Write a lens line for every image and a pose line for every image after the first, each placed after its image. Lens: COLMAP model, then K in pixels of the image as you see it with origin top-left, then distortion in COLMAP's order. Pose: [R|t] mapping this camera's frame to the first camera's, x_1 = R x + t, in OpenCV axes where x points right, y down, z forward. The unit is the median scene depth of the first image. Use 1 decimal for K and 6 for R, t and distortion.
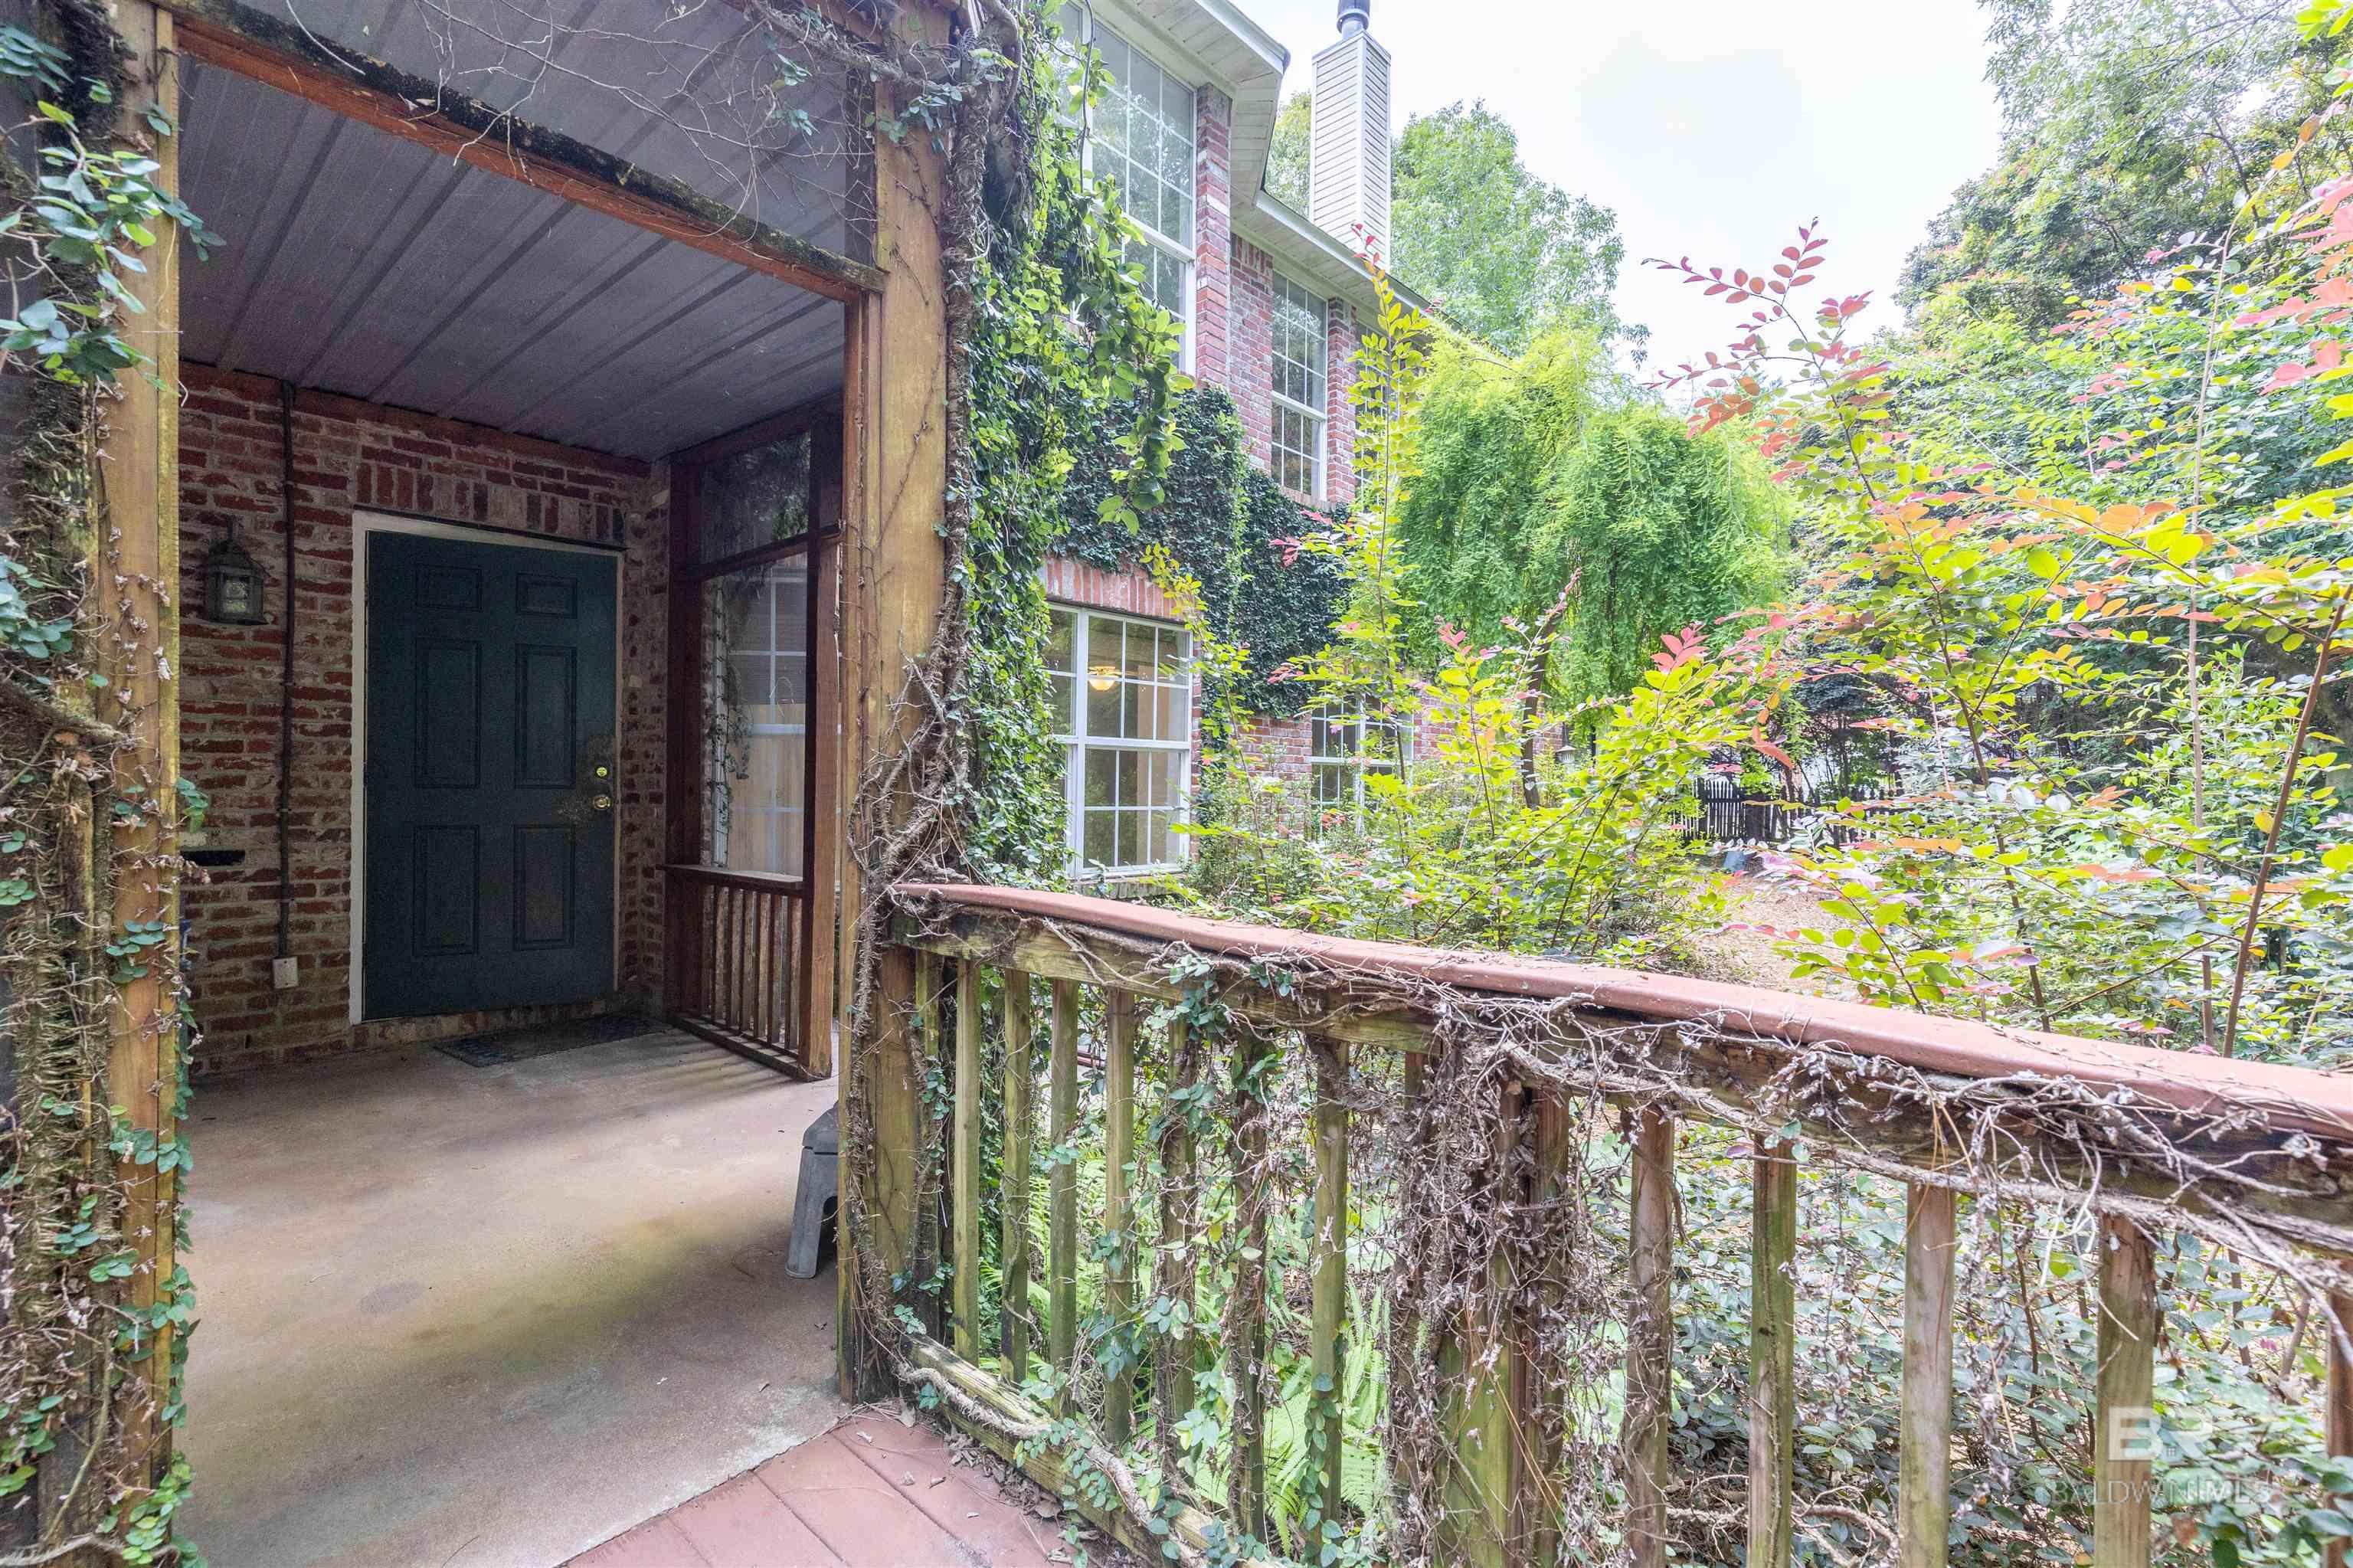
lens RADIAL K [[1059.7, 0, 1178.8], [0, 1059.7, 783.4], [0, 0, 1]] dist [0.008402, -0.001000]
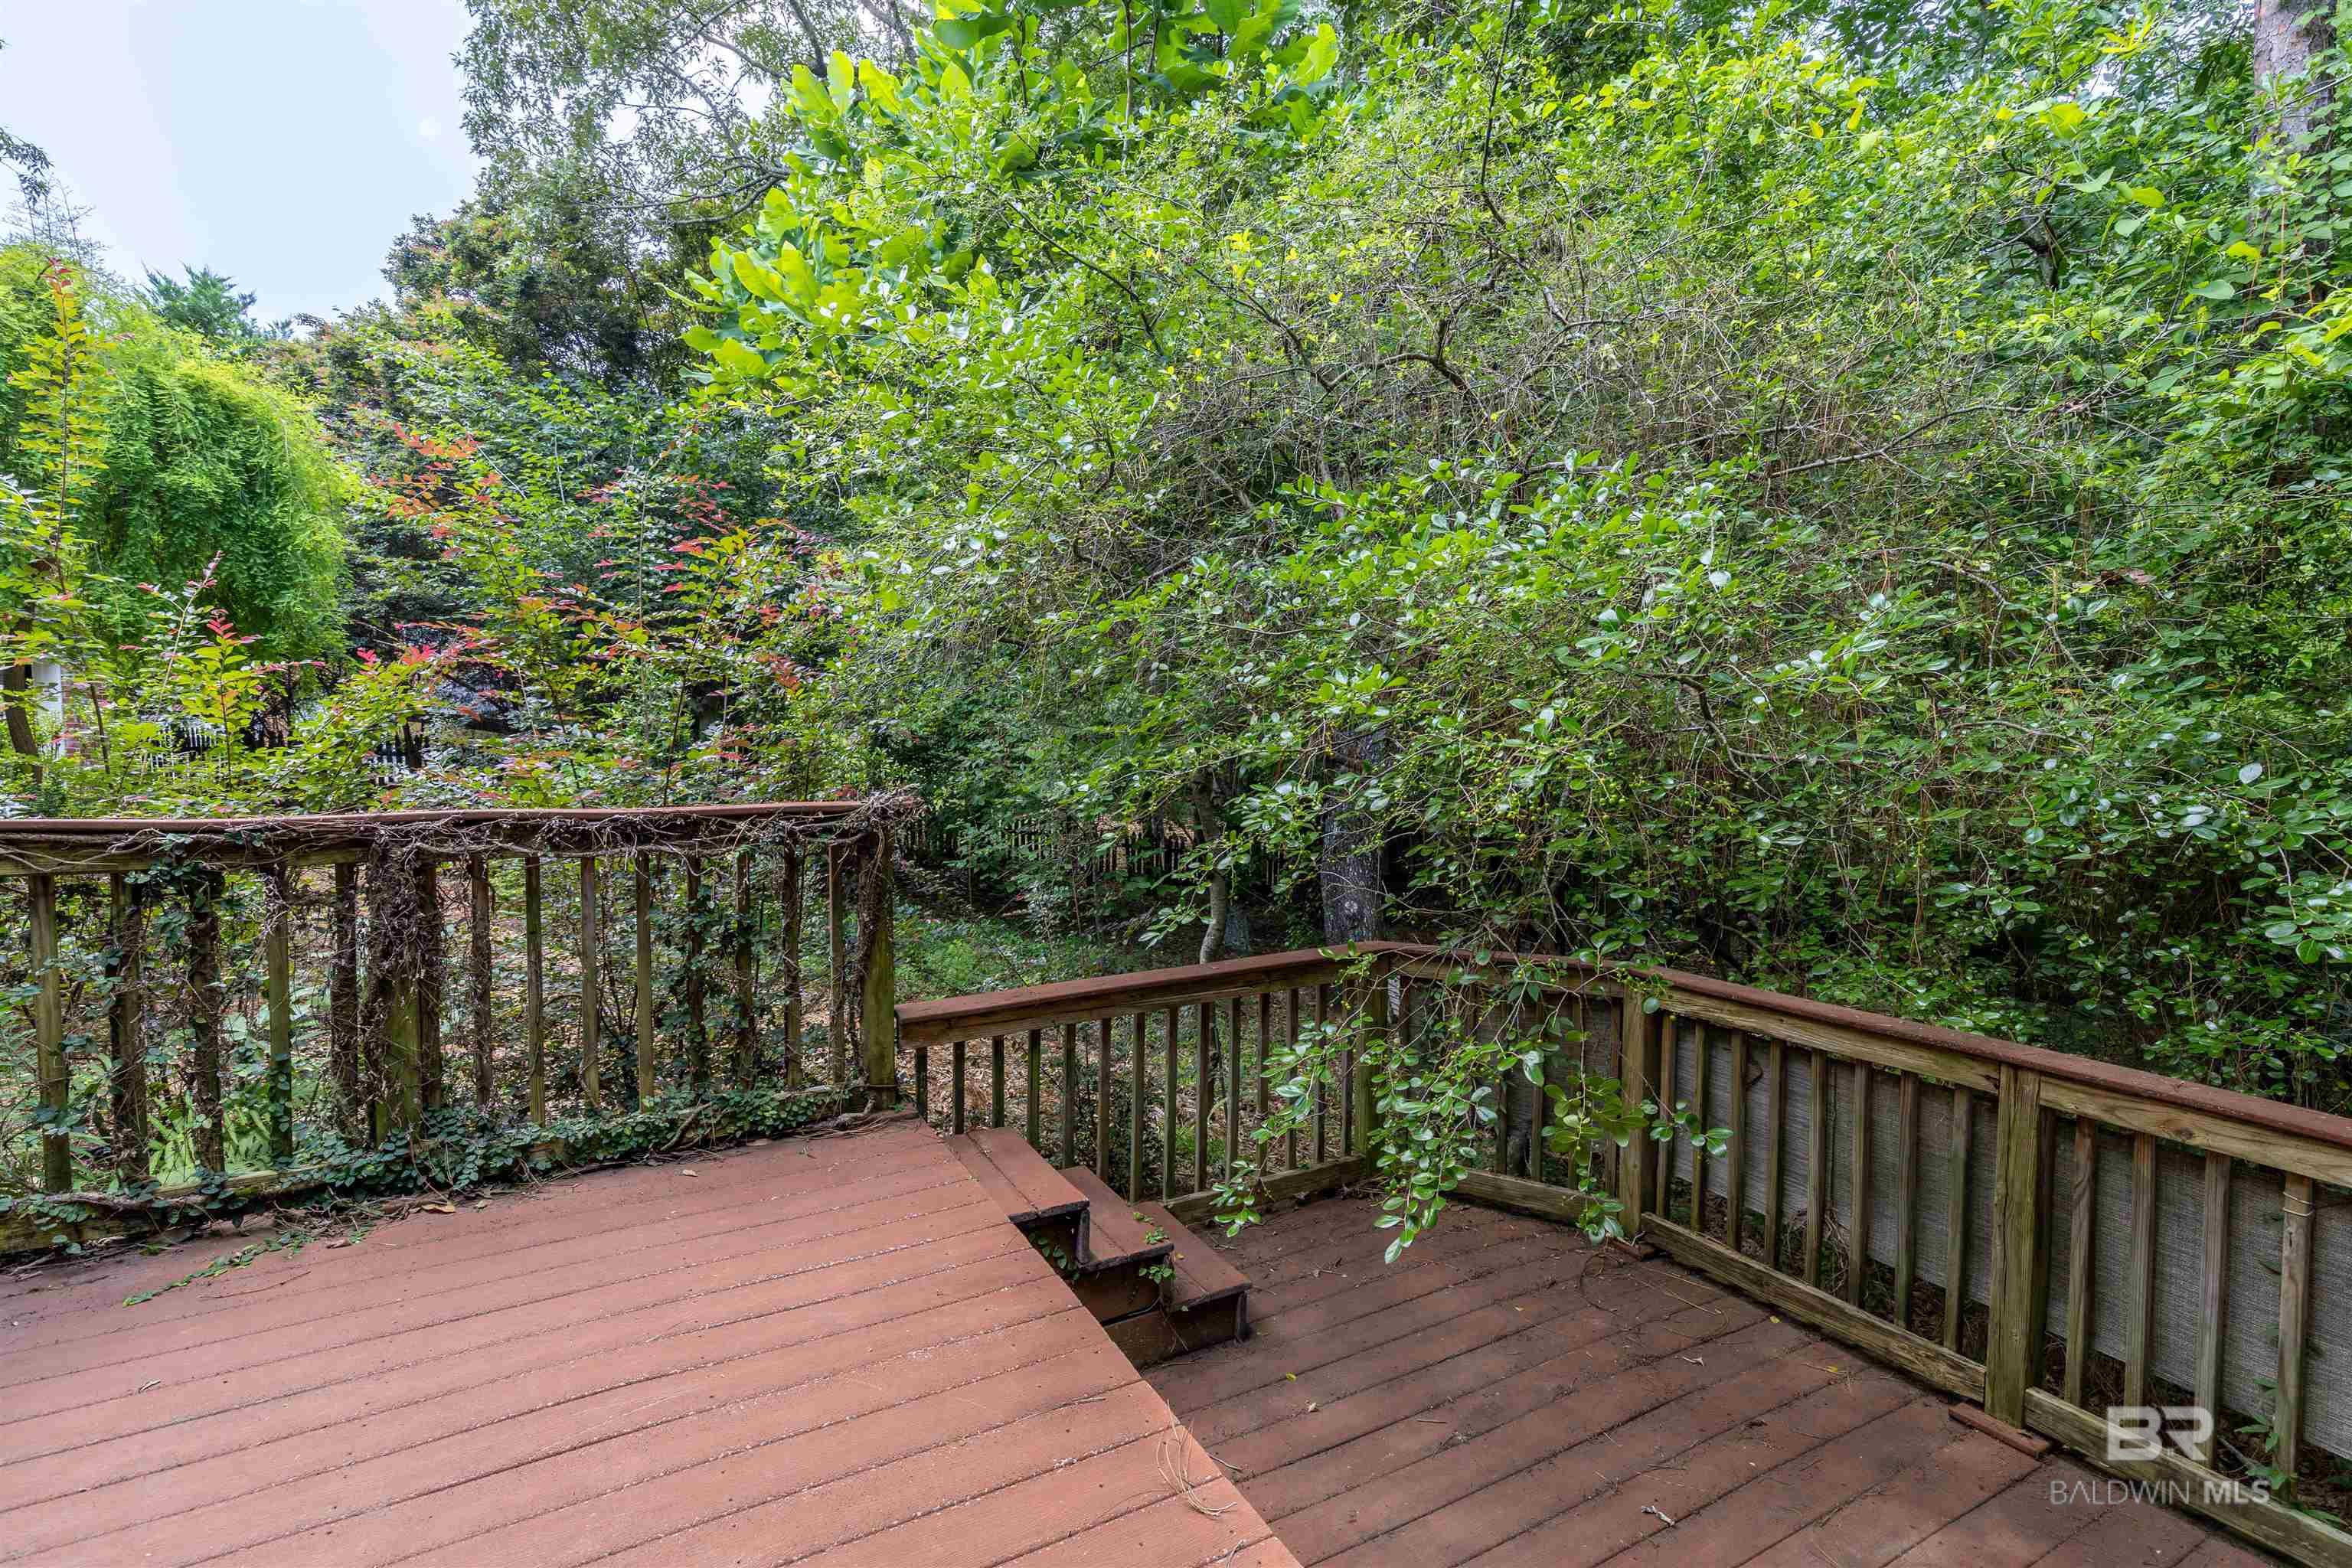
lens RADIAL K [[1059.2, 0, 1175.9], [0, 1059.2, 786.0], [0, 0, 1]] dist [0.008402, -0.001000]
pose [[0.325094, -0.055696, 0.944040, -0.258282], [0.005120, 0.998353, 0.057137, -0.000075], [-0.945668, -0.013741, 0.324844, -0.252772]]
